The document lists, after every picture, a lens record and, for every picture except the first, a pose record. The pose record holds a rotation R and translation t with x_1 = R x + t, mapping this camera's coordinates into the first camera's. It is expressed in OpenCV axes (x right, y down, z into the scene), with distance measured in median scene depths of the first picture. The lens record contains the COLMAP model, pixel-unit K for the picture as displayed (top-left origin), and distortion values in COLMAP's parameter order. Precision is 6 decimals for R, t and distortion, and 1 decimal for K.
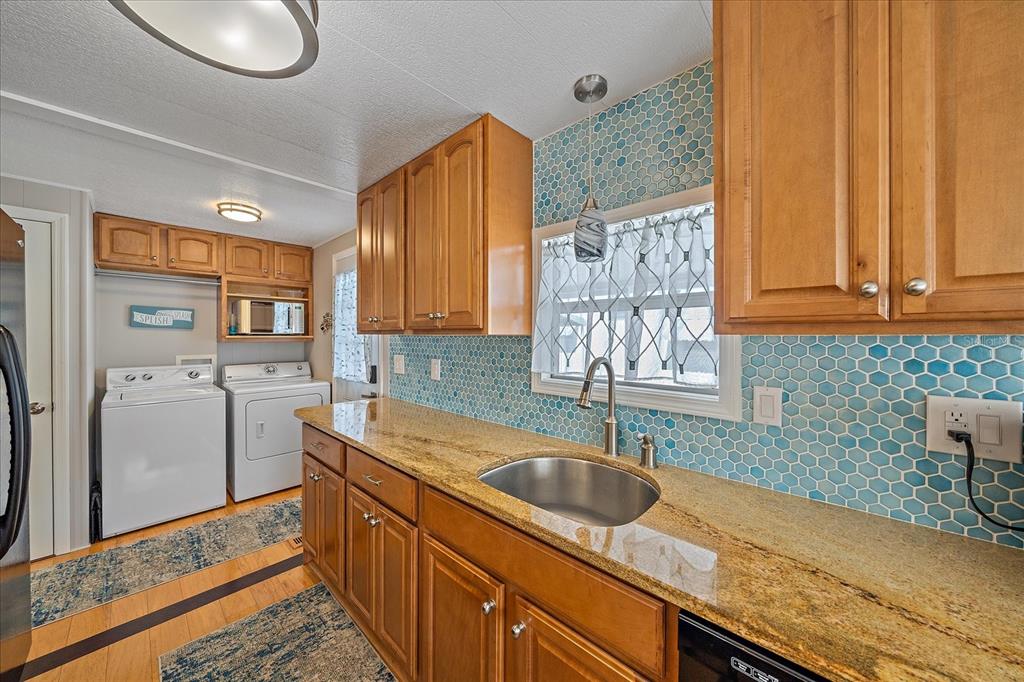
lens RADIAL K [[355.3, 0, 502.6], [0, 355.3, 337.4], [0, 0, 1]] dist [-0.007511, -0.000056]
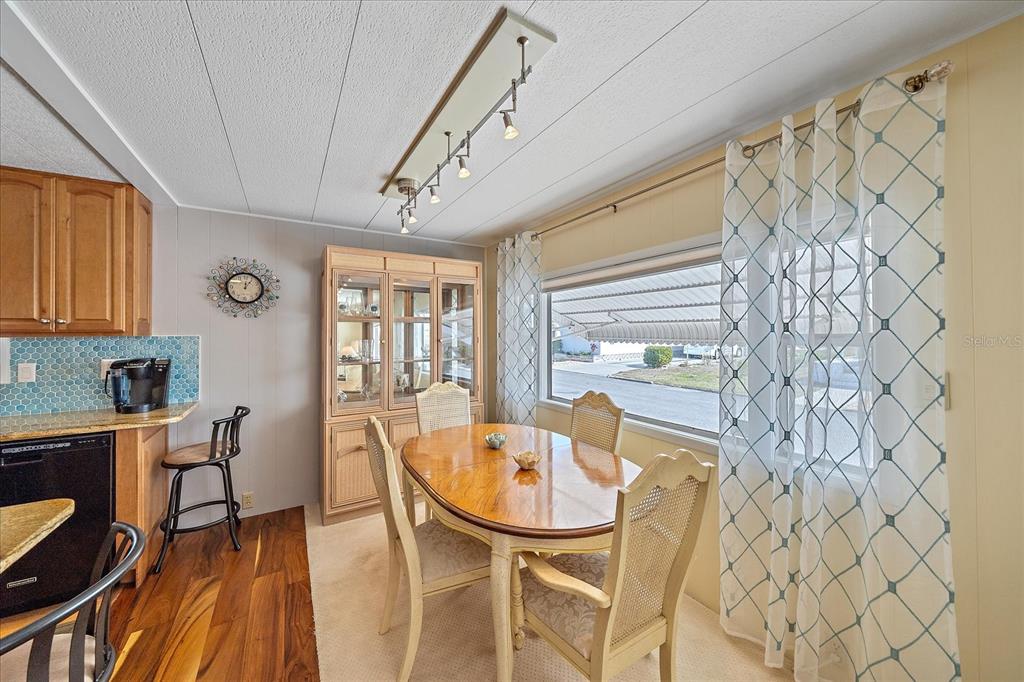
lens RADIAL K [[359.5, 0, 505.1], [0, 359.5, 329.8], [0, 0, 1]] dist [-0.000689, 0.000005]
pose [[0.264767, 0.002540, 0.964309, -0.190820], [0.013410, 0.999890, -0.006315, 0.000280], [-0.964219, 0.014603, 0.264704, -0.835297]]
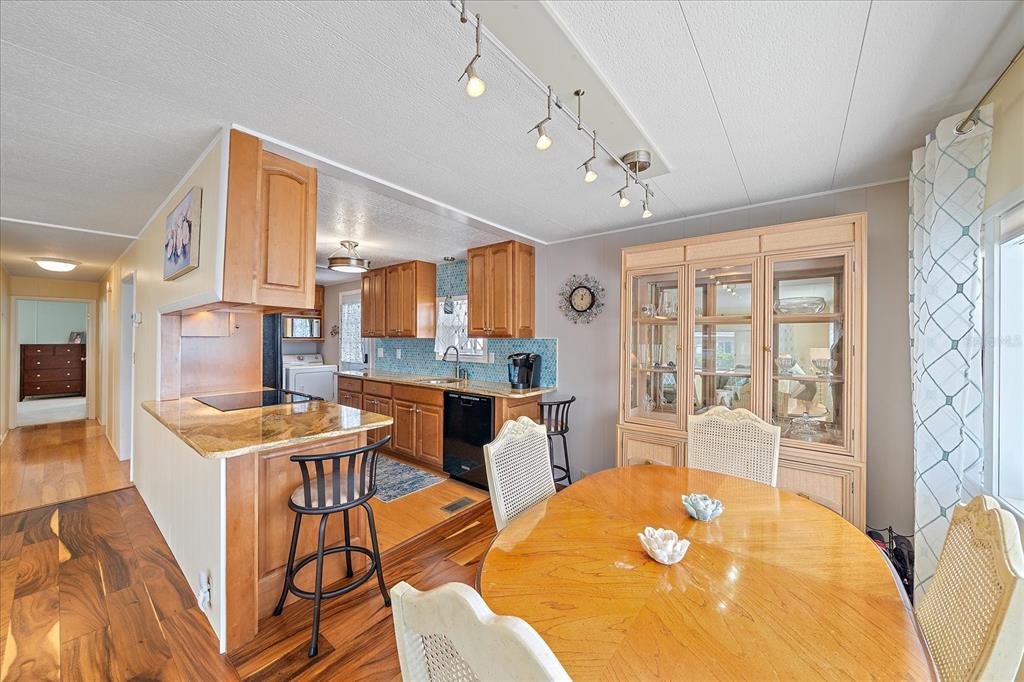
lens RADIAL K [[366.5, 0, 503.0], [0, 366.5, 337.8], [0, 0, 1]] dist [-0.007448, 0.000032]
pose [[0.996545, -0.001760, 0.083035, 0.217013], [0.002161, 0.999986, -0.004741, 0.002320], [-0.083026, 0.004904, 0.996535, -1.068252]]
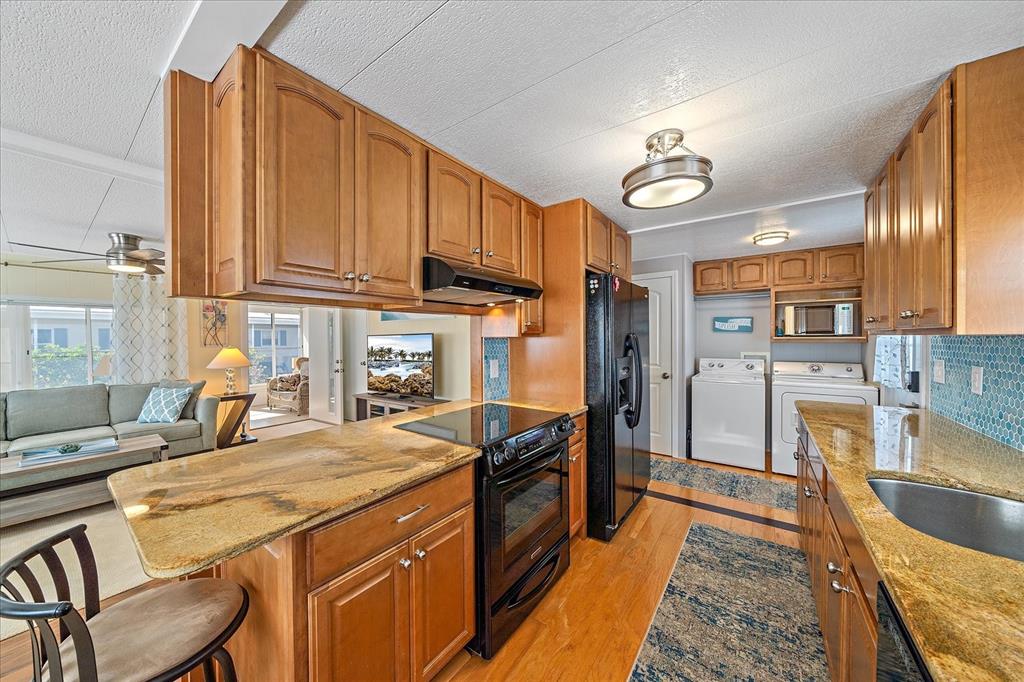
lens RADIAL K [[349.8, 0, 507.3], [0, 349.8, 340.5], [0, 0, 1]] dist [-0.006044, -0.000131]
pose [[0.131770, 0.005485, -0.991265, 0.338429], [0.001560, 0.999982, 0.005741, -0.001310], [0.991279, -0.002303, 0.131759, -0.080932]]
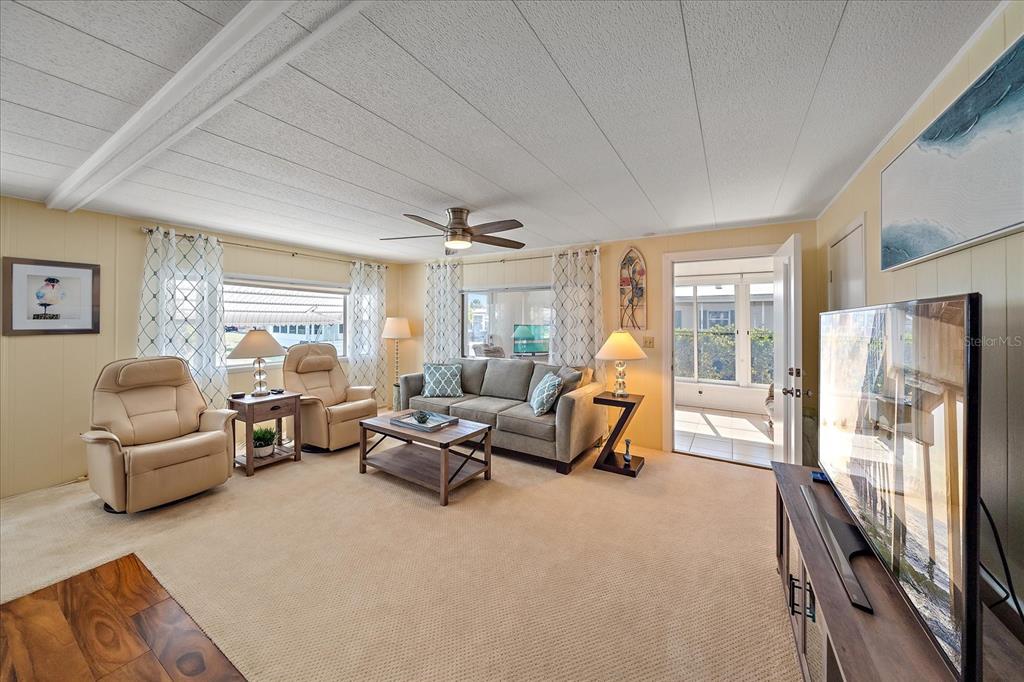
lens RADIAL K [[363.6, 0, 511.0], [0, 363.6, 318.7], [0, 0, 1]] dist [-0.000806, -0.000036]
pose [[-0.976553, -0.008020, -0.215128, -0.837155], [-0.008612, 0.999961, 0.001814, -0.003185], [0.215105, 0.003624, -0.976584, -0.015437]]
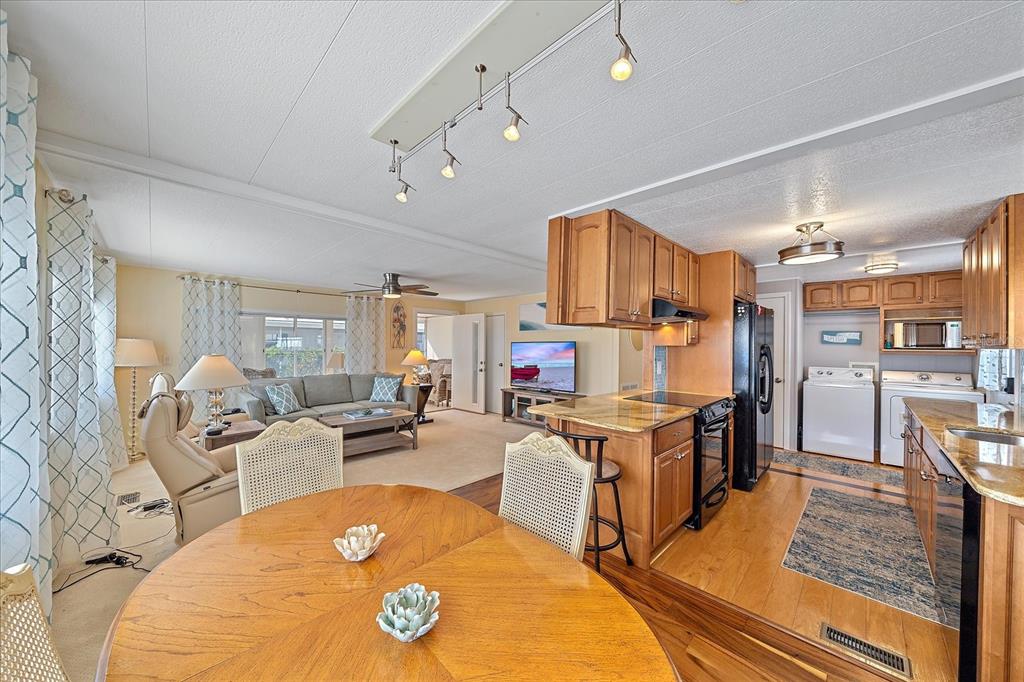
lens RADIAL K [[358.5, 0, 504.7], [0, 358.5, 344.0], [0, 0, 1]] dist [-0.006376, 0.000138]
pose [[-0.024826, -0.004760, -0.999680, 0.785785], [-0.015161, 0.999875, -0.004385, 0.003585], [0.999577, 0.015048, -0.024895, -0.547890]]
